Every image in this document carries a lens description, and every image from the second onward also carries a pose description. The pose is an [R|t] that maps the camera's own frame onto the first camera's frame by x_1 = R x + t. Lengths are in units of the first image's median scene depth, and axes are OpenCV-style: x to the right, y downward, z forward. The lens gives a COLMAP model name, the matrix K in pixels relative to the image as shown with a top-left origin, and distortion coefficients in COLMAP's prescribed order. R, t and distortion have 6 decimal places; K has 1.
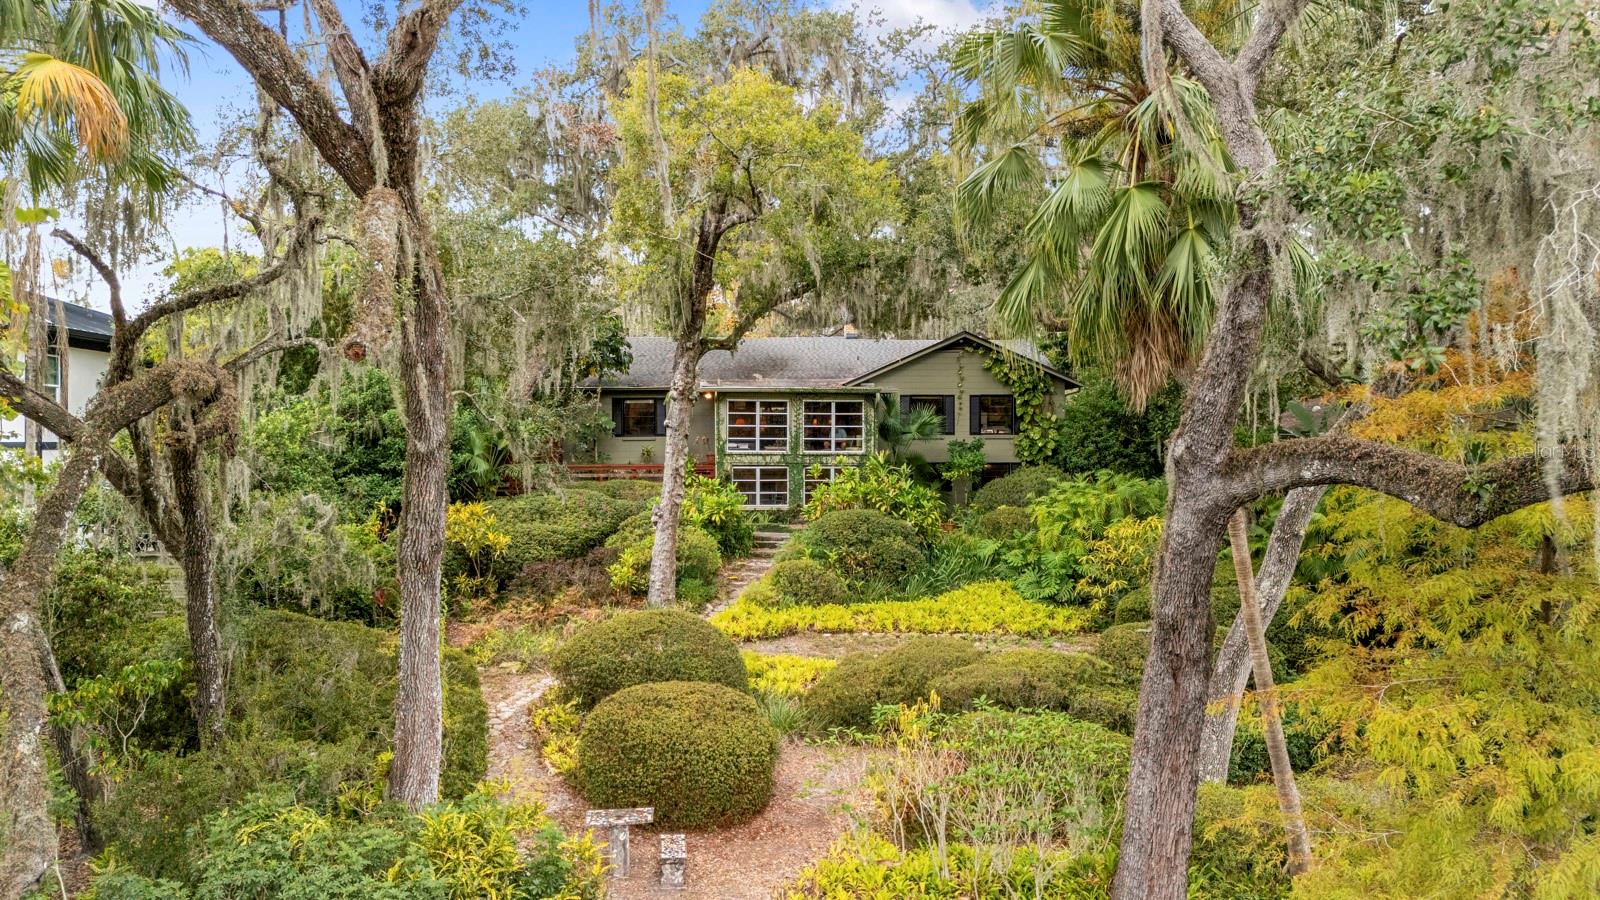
lens RADIAL K [[1159.1, 0, 800.0], [0, 1159.1, 450.0], [0, 0, 1]] dist [0.071699, -0.002827]
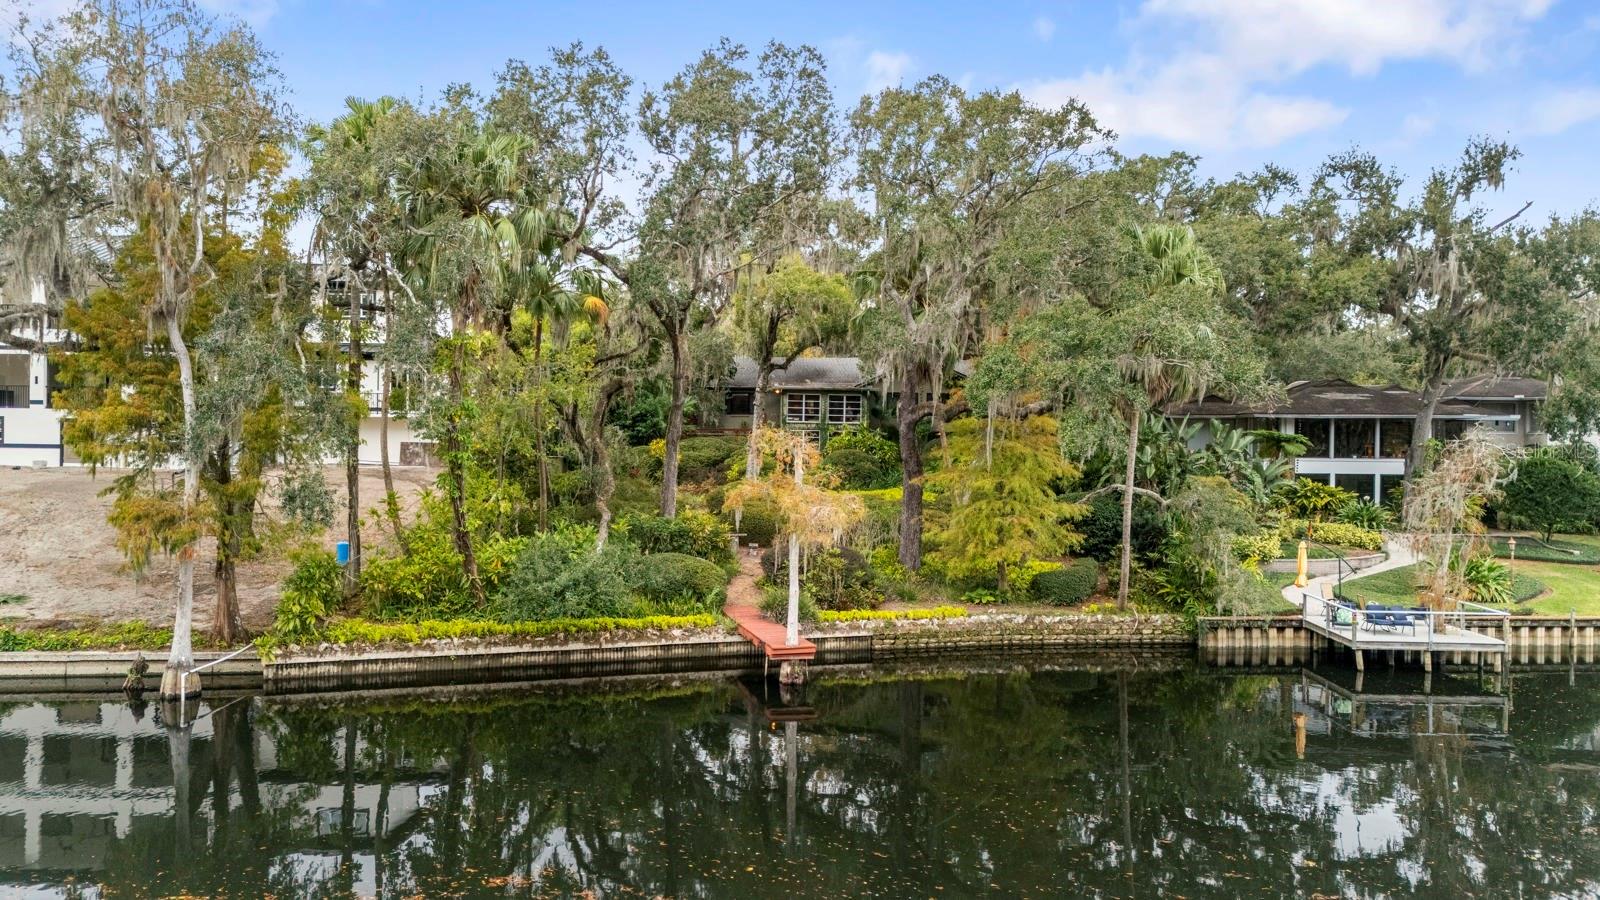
lens RADIAL K [[1130.0, 0, 853.5], [0, 1130.0, 451.9], [0, 0, 1]] dist [0.073653, -0.000205]
pose [[0.999396, 0.016020, -0.030831, 0.106270], [-0.015935, 0.999868, 0.003015, 0.045781], [0.030875, -0.002522, 0.999520, -0.859221]]
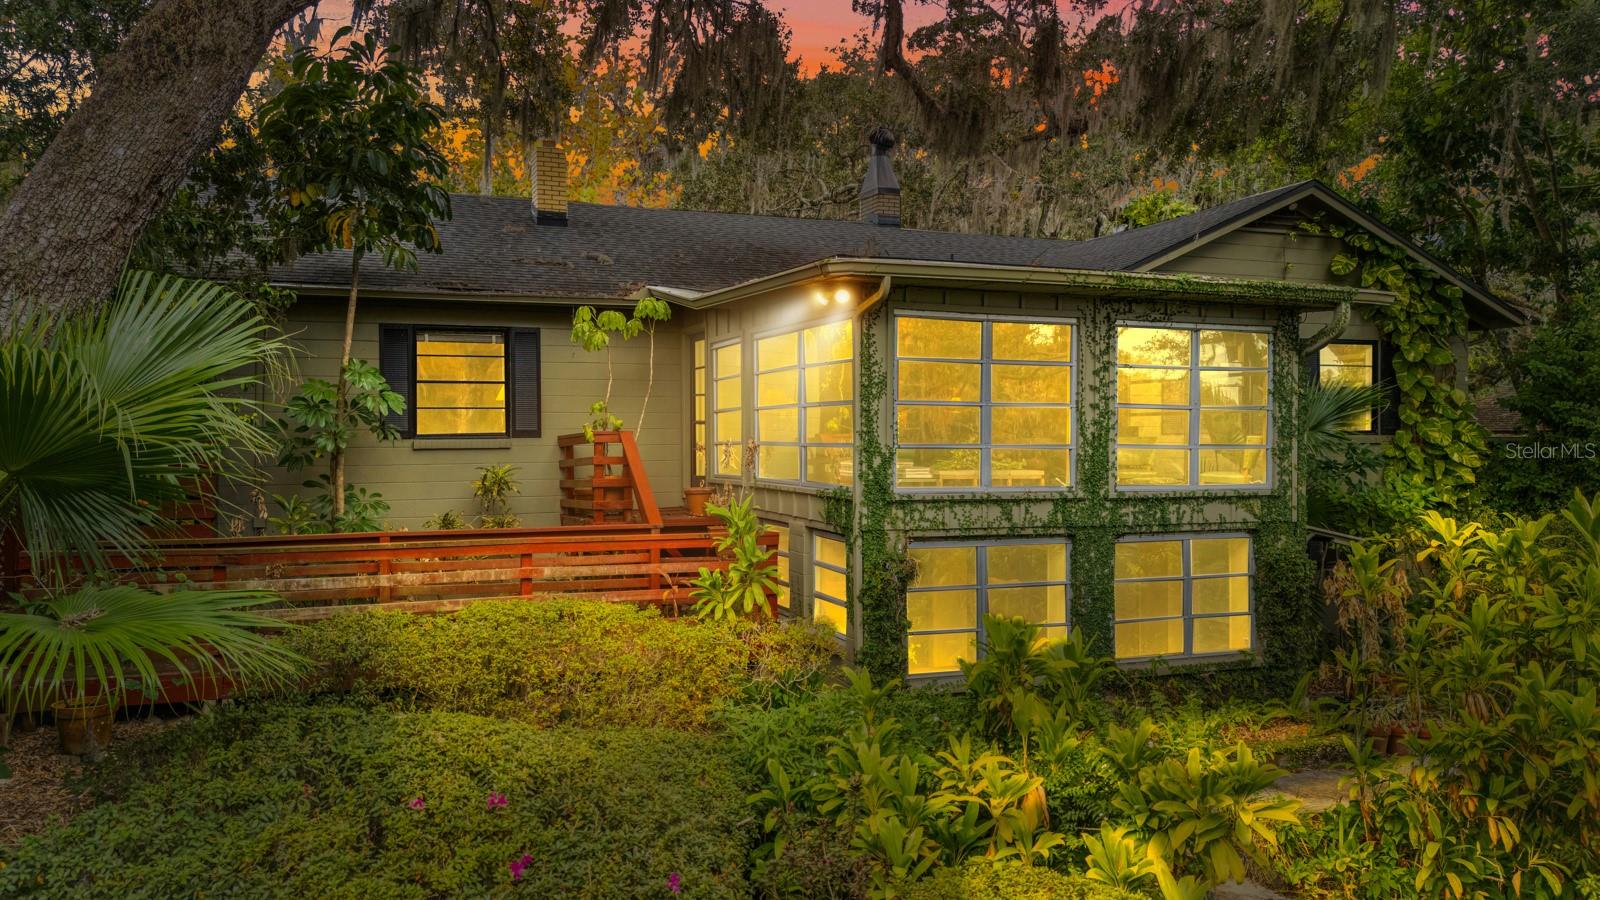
lens RADIAL K [[1178.8, 0, 800.0], [0, 1178.8, 450.0], [0, 0, 1]] dist [0.043974, -0.002466]
pose [[0.947723, -0.002388, 0.319085, -0.189472], [0.002573, 0.999997, -0.000157, -0.009636], [-0.319084, 0.000970, 0.947726, 0.775761]]
